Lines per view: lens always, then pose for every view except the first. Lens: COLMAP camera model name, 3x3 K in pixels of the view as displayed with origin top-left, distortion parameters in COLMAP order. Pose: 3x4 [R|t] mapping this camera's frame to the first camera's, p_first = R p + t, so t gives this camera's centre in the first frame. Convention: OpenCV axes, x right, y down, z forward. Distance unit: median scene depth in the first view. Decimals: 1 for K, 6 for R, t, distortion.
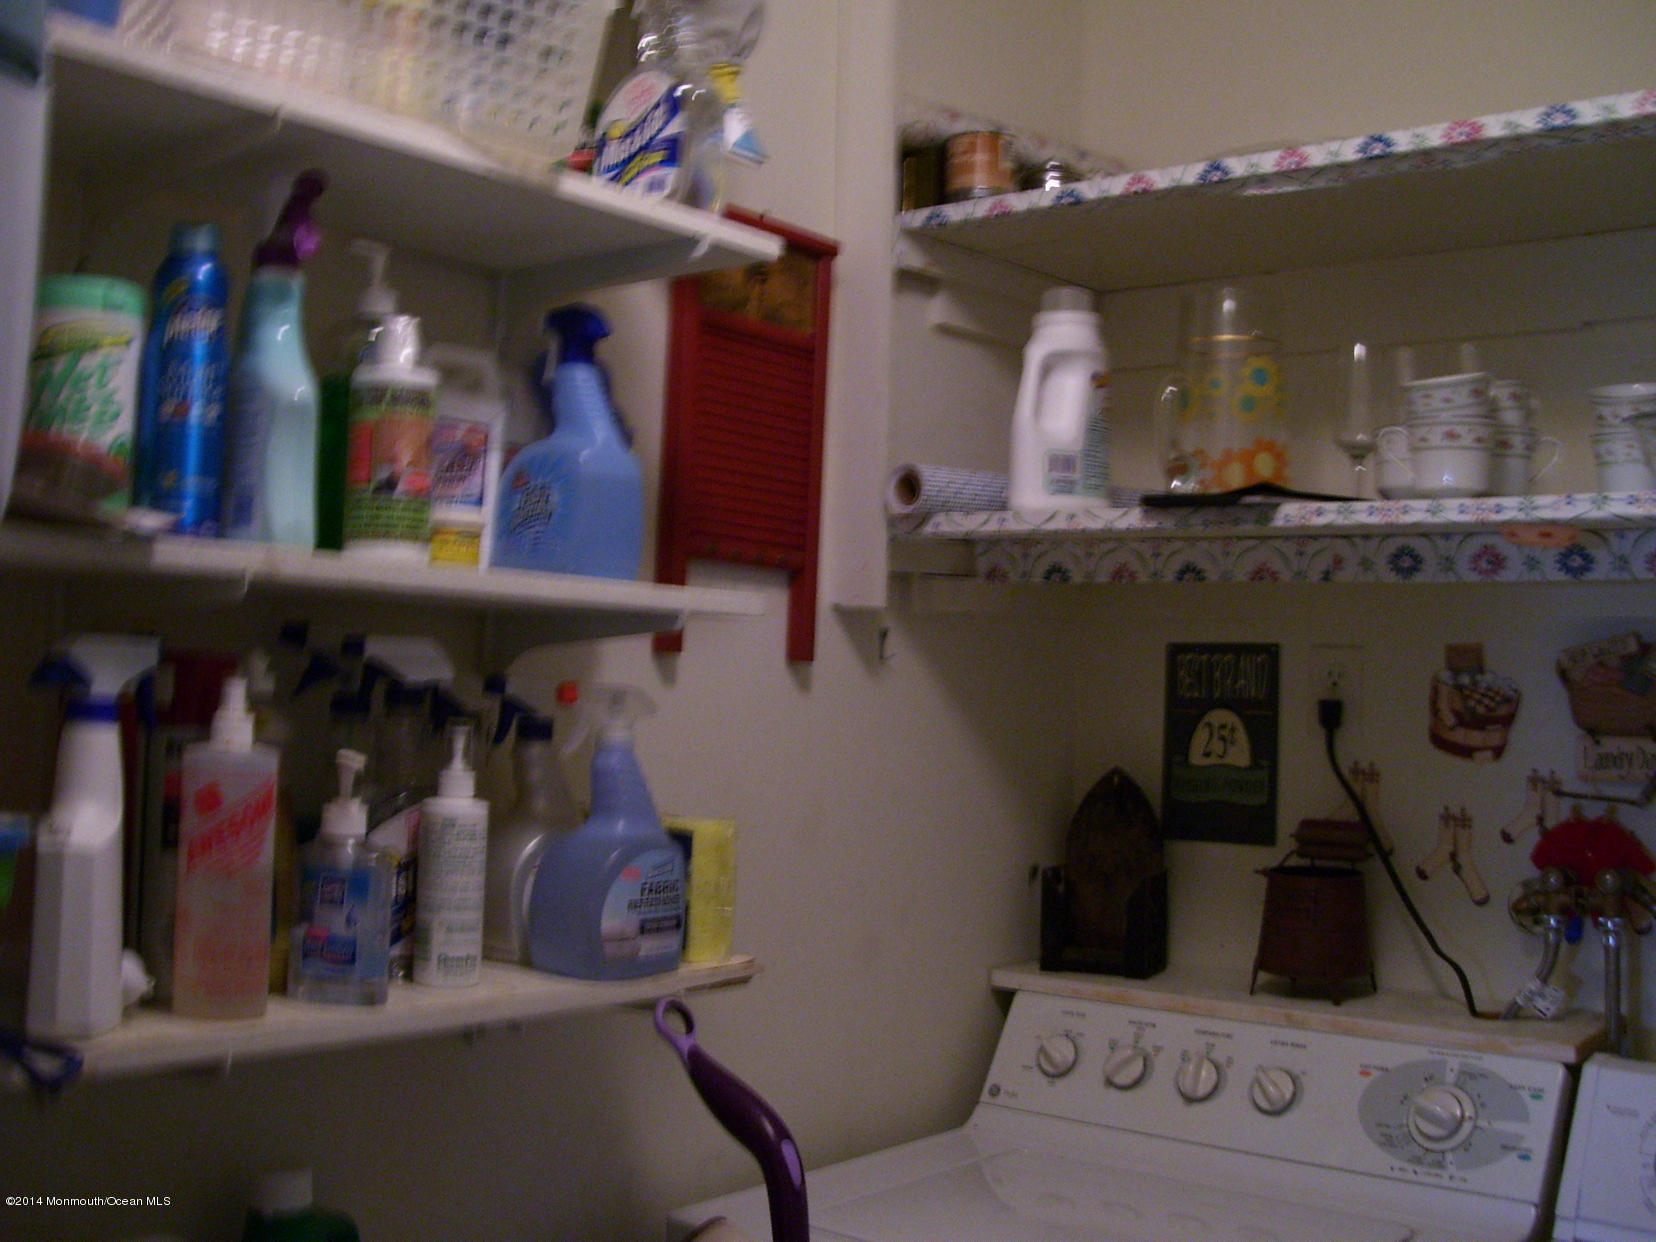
lens RADIAL K [[1817.4, 0, 855.9], [0, 1817.4, 626.9], [0, 0, 1]] dist [-0.188072, 0.166655]
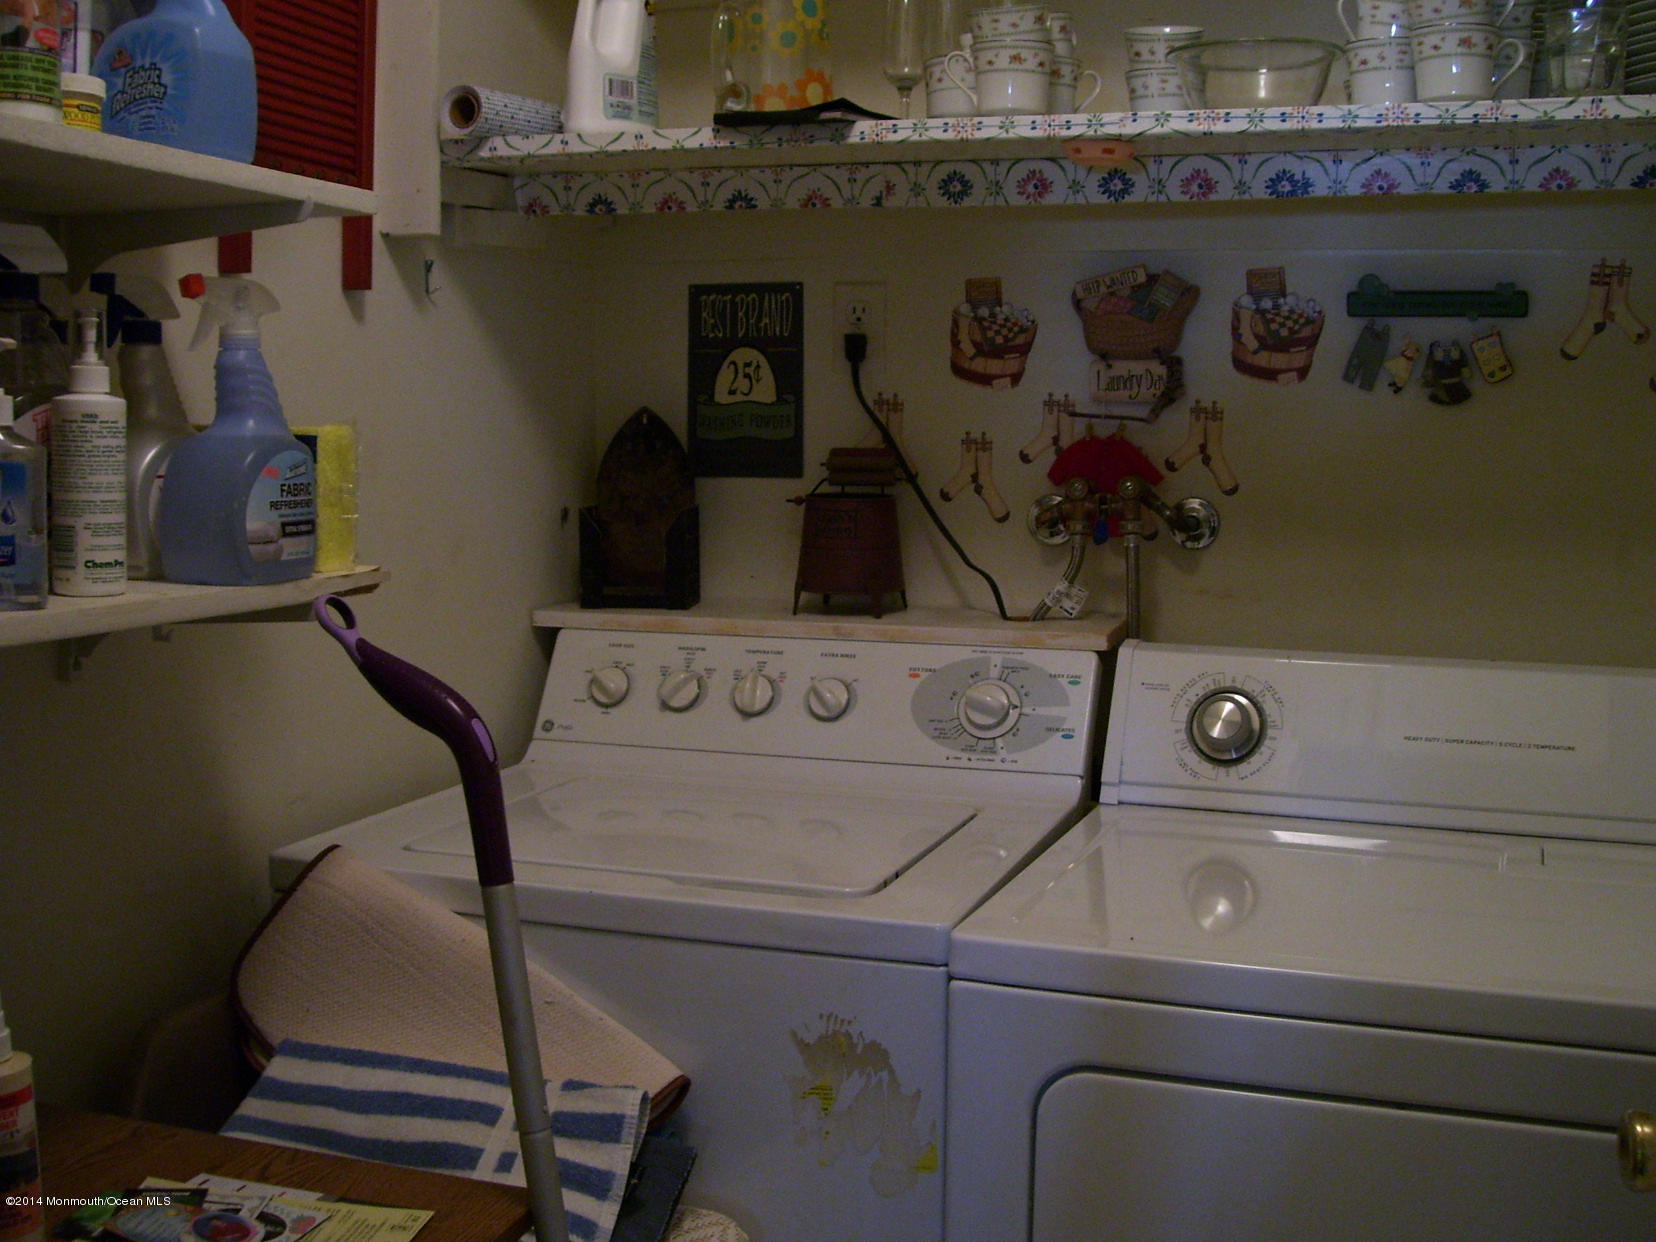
lens RADIAL K [[1817.4, 0, 855.9], [0, 1817.4, 626.9], [0, 0, 1]] dist [-0.188072, 0.166655]
pose [[0.938179, -0.058403, 0.341187, -0.116441], [0.006306, 0.988384, 0.151849, 0.054781], [-0.346092, -0.140311, 0.927649, -0.001274]]
